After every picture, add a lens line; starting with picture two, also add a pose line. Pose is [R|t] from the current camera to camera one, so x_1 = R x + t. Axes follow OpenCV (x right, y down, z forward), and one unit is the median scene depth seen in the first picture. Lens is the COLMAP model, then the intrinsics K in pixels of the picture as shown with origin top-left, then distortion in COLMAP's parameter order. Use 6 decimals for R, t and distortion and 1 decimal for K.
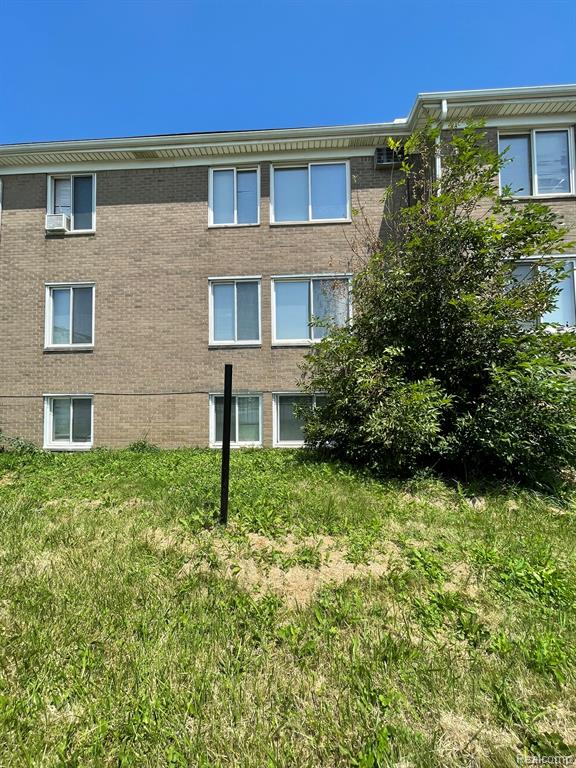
lens RADIAL K [[336.4, 0, 287.9], [0, 336.4, 381.0], [0, 0, 1]] dist [-0.028959, 0.032259]
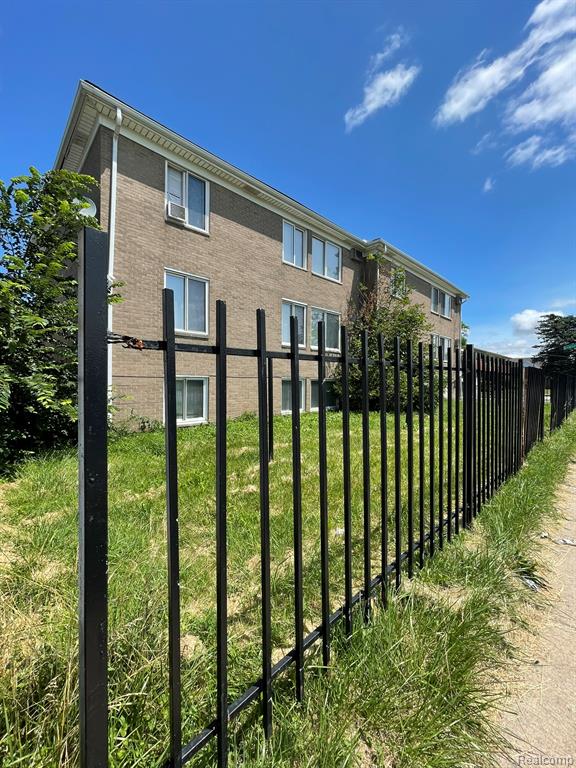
lens RADIAL K [[309.2, 0, 278.1], [0, 309.2, 381.2], [0, 0, 1]] dist [-0.000076, -0.004968]
pose [[0.686220, 0.013995, 0.727259, -1.196721], [-0.048466, 0.998473, 0.026517, 0.015727], [-0.725777, -0.053444, 0.685851, 0.079092]]
